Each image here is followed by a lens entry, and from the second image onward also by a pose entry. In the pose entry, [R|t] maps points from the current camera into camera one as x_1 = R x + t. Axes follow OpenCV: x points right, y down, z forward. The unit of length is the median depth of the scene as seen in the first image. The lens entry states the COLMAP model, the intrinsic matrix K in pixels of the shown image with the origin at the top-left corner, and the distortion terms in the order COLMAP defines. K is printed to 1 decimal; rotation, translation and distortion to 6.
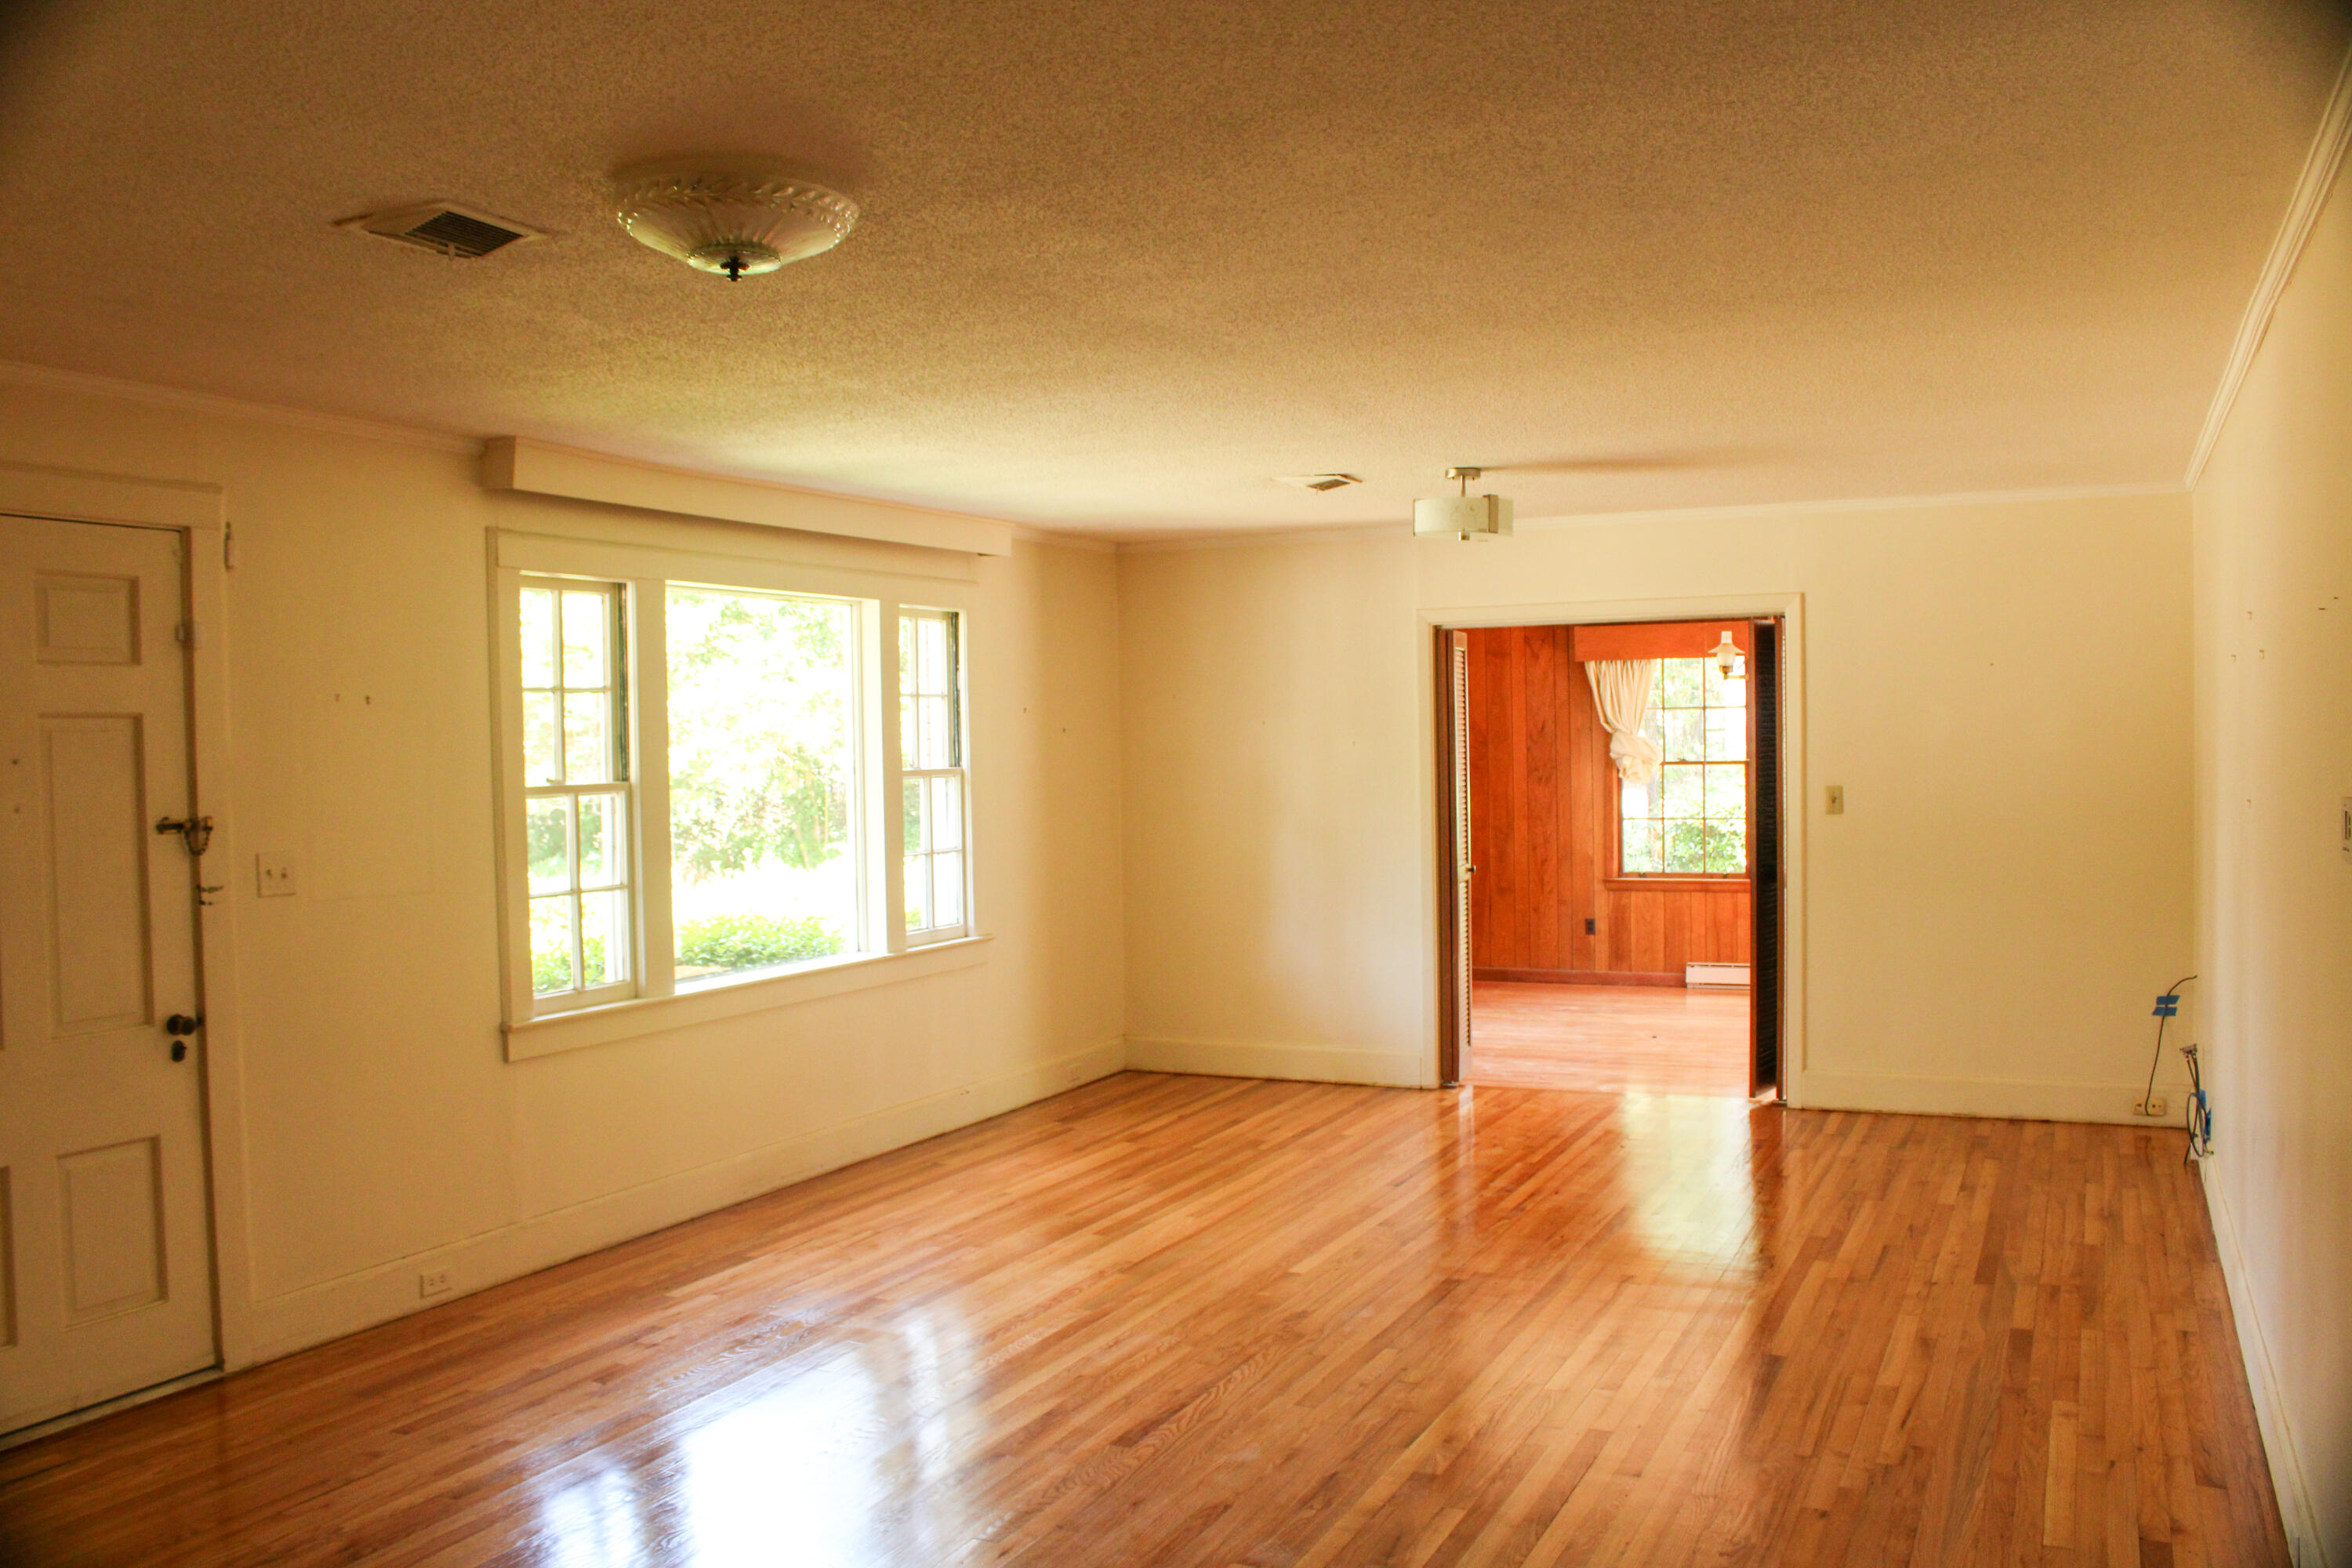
lens RADIAL K [[1981.5, 0, 1163.4], [0, 1981.5, 785.6], [0, 0, 1]] dist [-0.158121, 0.129149]
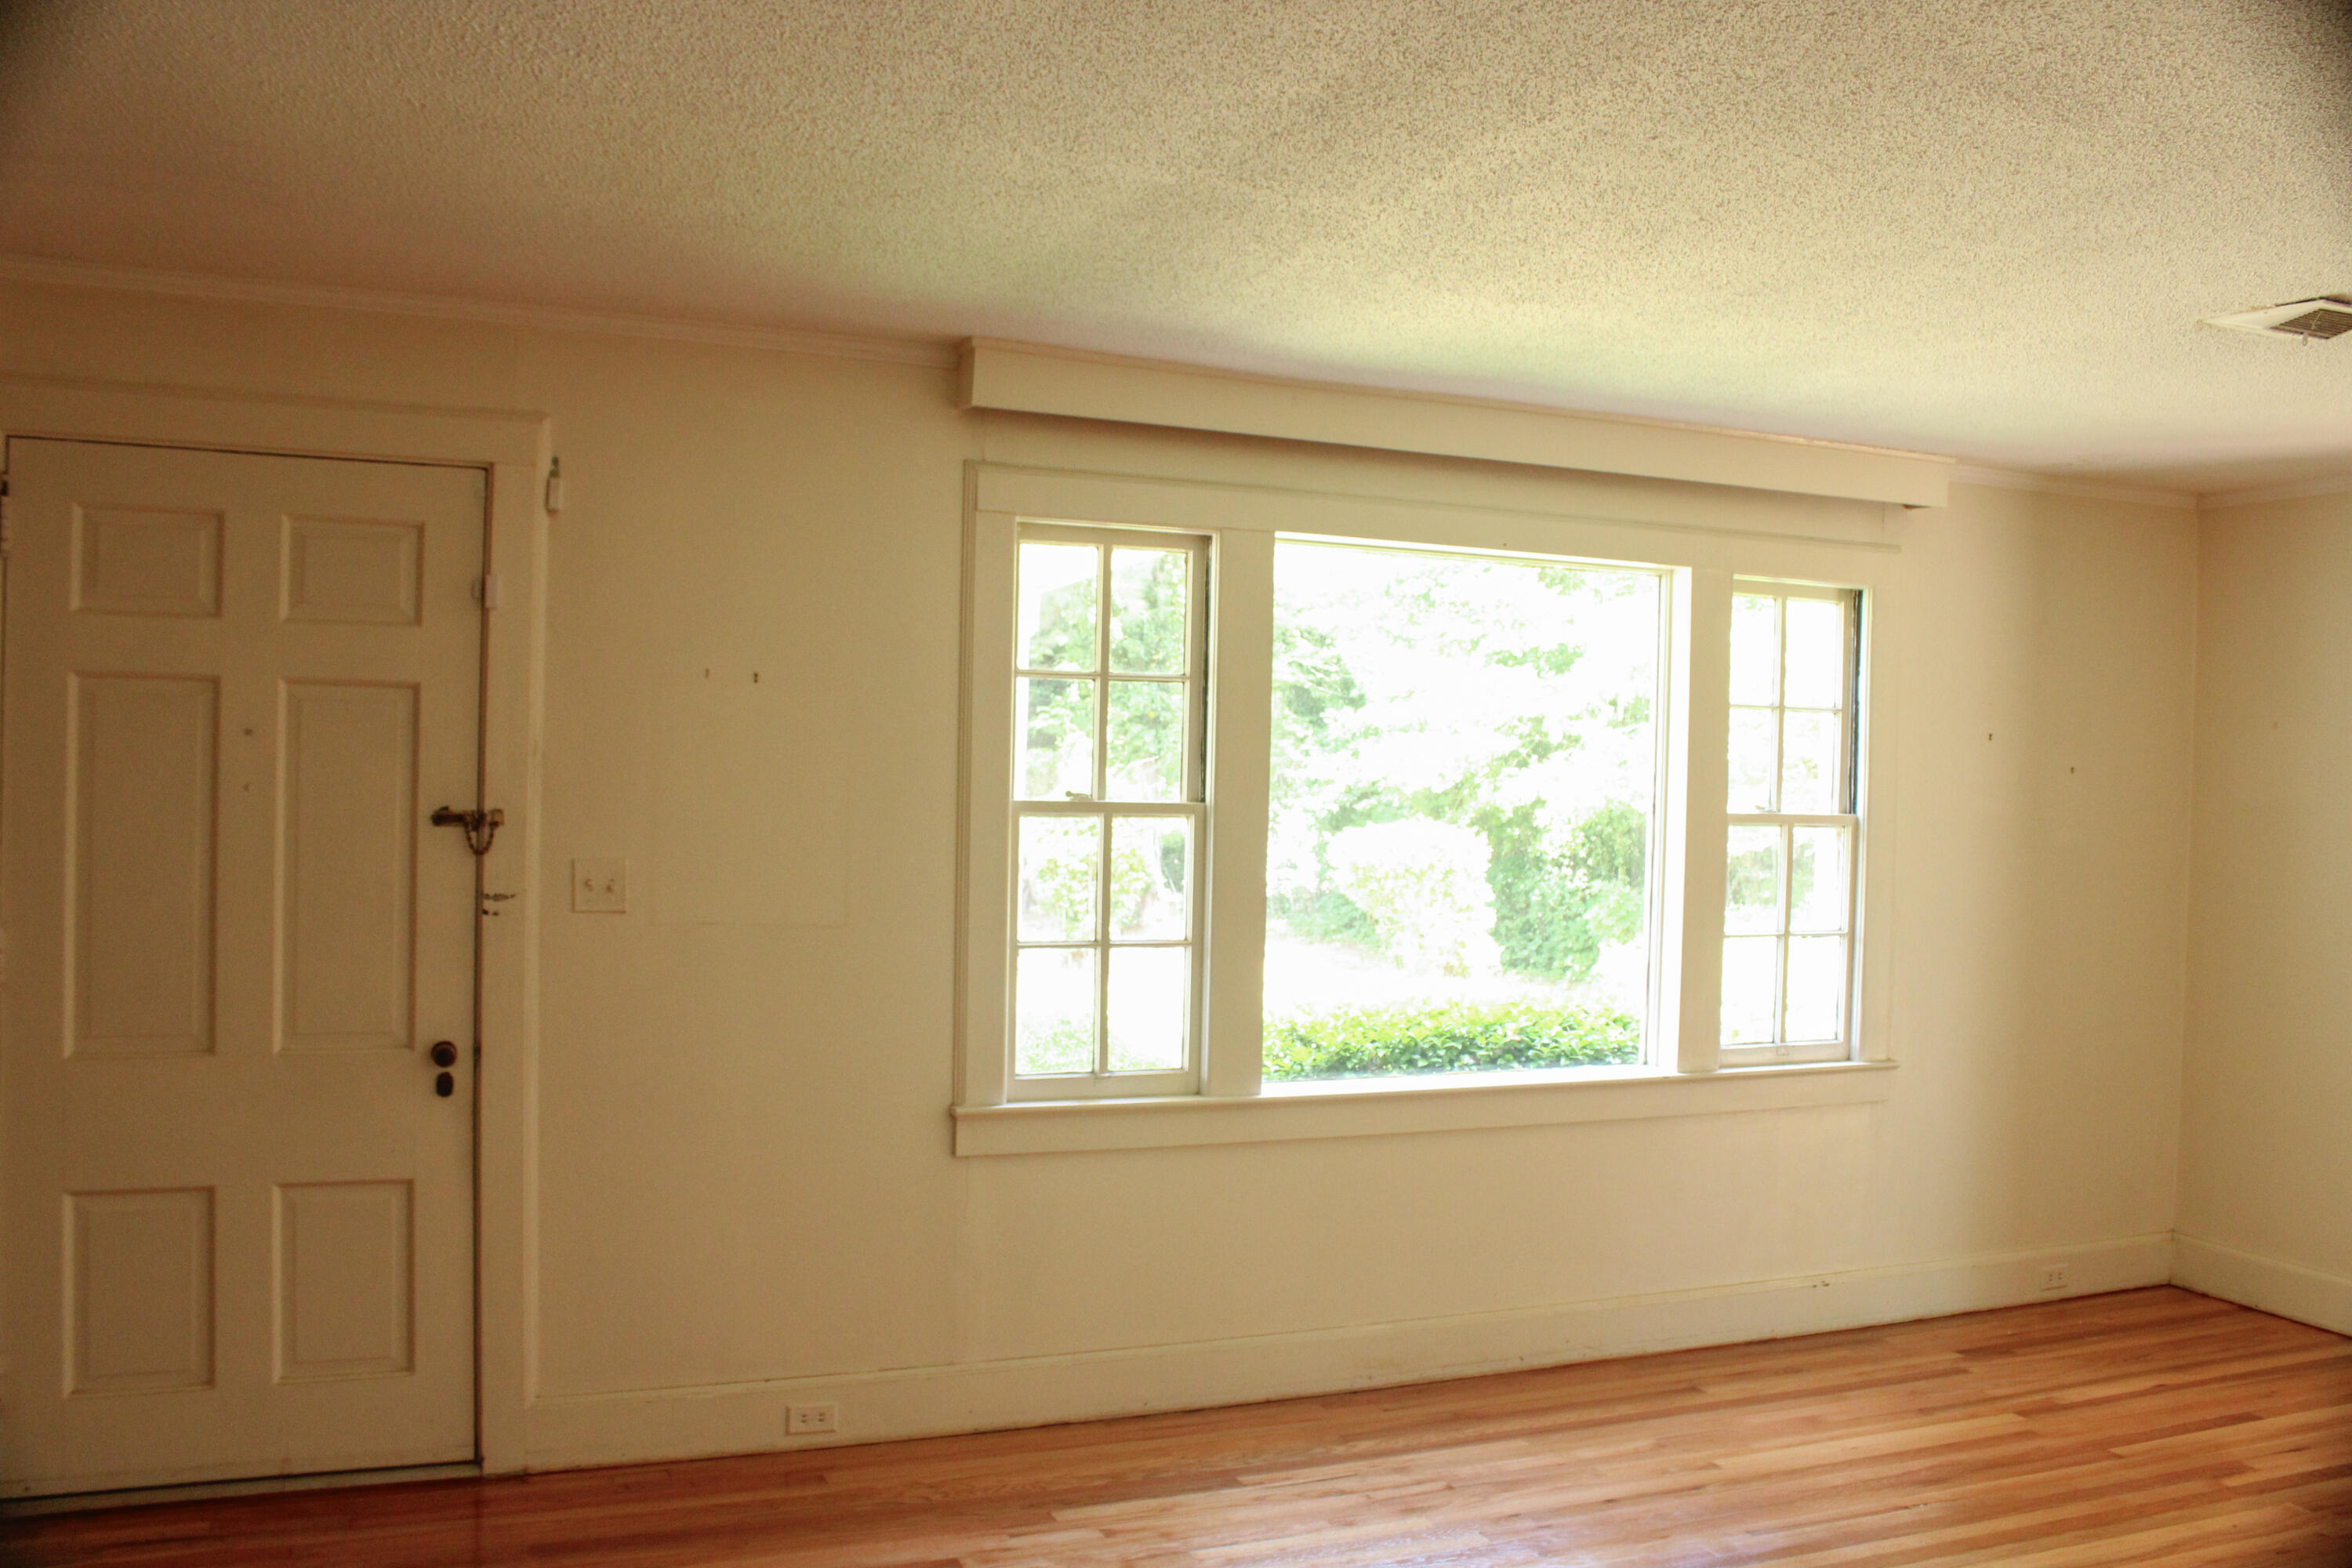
lens RADIAL K [[1981.5, 0, 1178.5], [0, 1981.5, 781.7], [0, 0, 1]] dist [-0.158121, 0.129149]
pose [[0.750803, 0.047891, -0.658788, 0.217739], [-0.058348, 0.998278, 0.006072, -0.014258], [0.657944, 0.033880, 0.752304, 0.435858]]
